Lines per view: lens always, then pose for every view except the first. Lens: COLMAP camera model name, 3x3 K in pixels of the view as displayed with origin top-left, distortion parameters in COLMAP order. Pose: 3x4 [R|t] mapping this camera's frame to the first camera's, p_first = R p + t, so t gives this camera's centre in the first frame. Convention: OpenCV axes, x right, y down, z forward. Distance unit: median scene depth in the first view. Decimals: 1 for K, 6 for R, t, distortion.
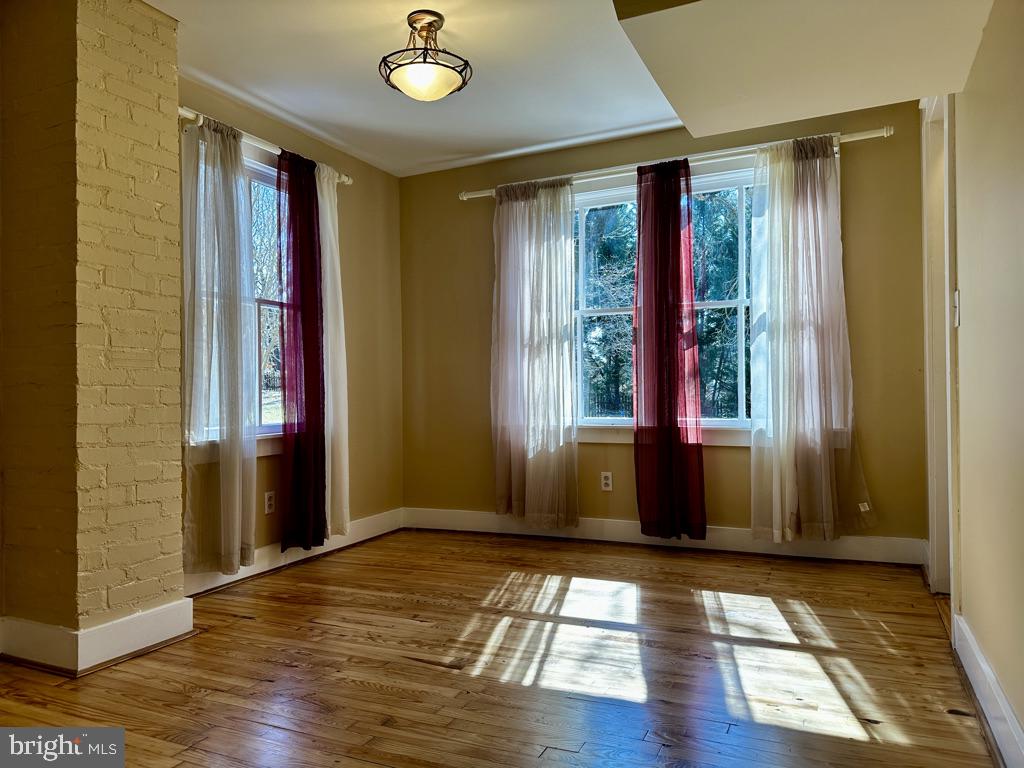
lens RADIAL K [[735.1, 0, 515.6], [0, 735.1, 383.5], [0, 0, 1]] dist [0.078103, -0.094712]
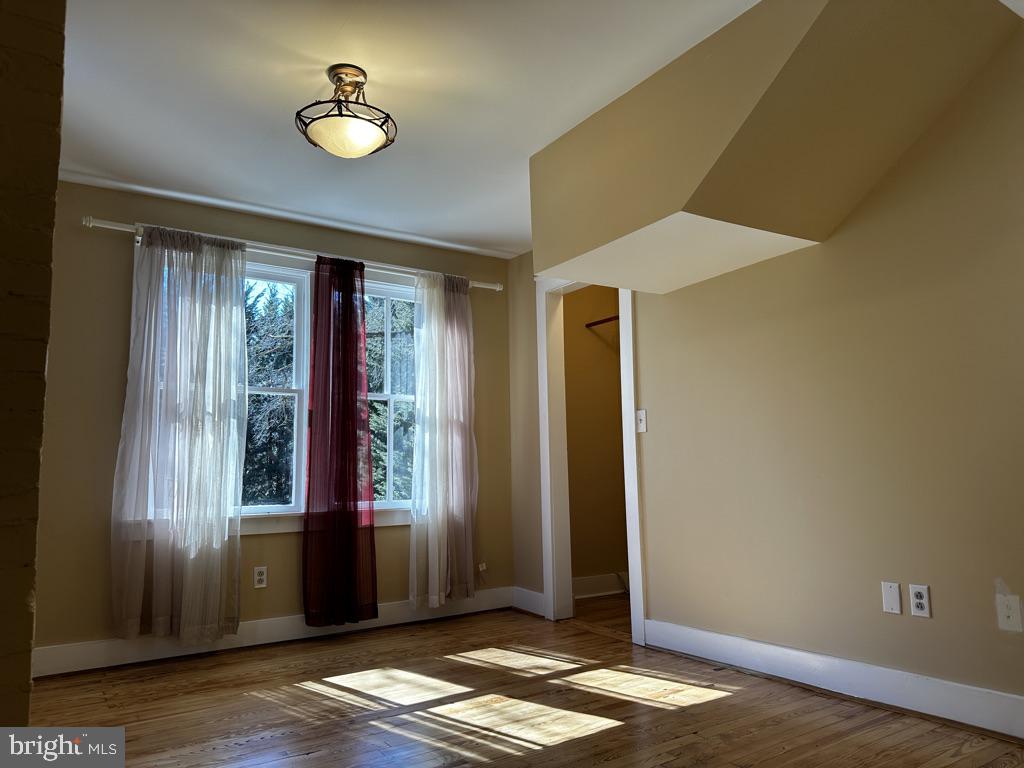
lens RADIAL K [[735.1, 0, 515.6], [0, 735.1, 383.5], [0, 0, 1]] dist [0.078103, -0.094712]
pose [[0.496928, 0.116629, 0.859918, -0.688352], [-0.003601, 0.991196, -0.132353, 0.021262], [-0.867784, 0.062674, 0.492973, 0.332839]]
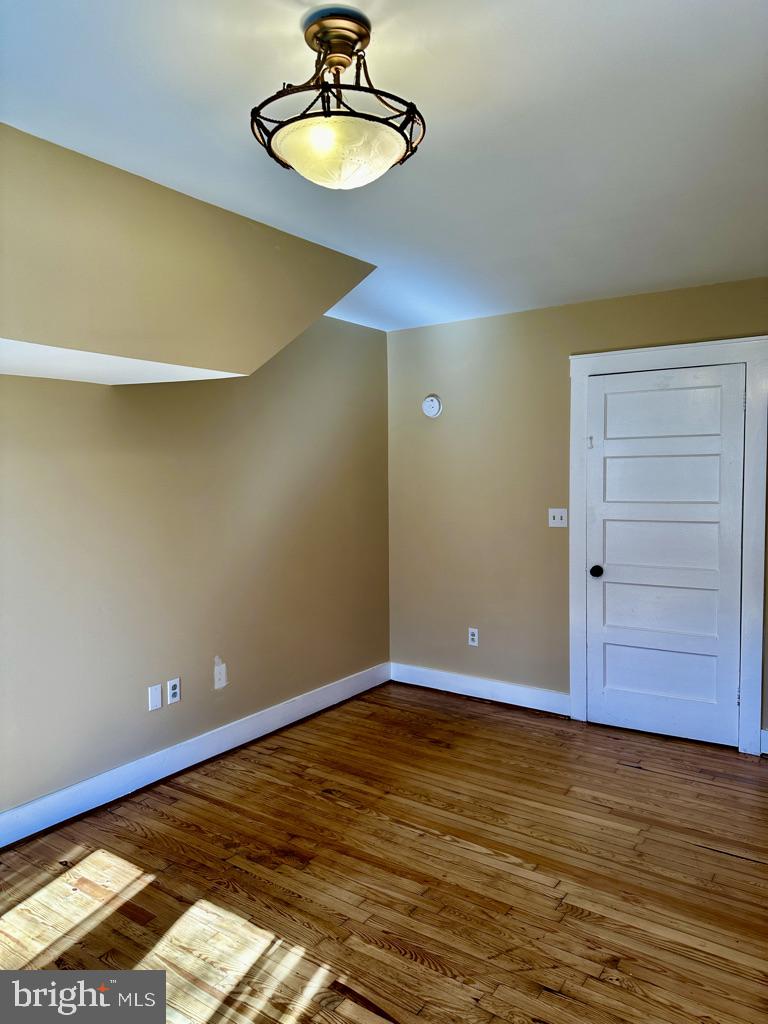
lens RADIAL K [[735.1, 0, 384.0], [0, 735.1, 512.0], [0, 0, 1]] dist [0.078103, -0.094712]
pose [[-0.988114, 0.019285, 0.152508, -0.206032], [0.027495, 0.998273, 0.051910, -0.159455], [-0.151243, 0.055486, -0.986938, 1.370603]]
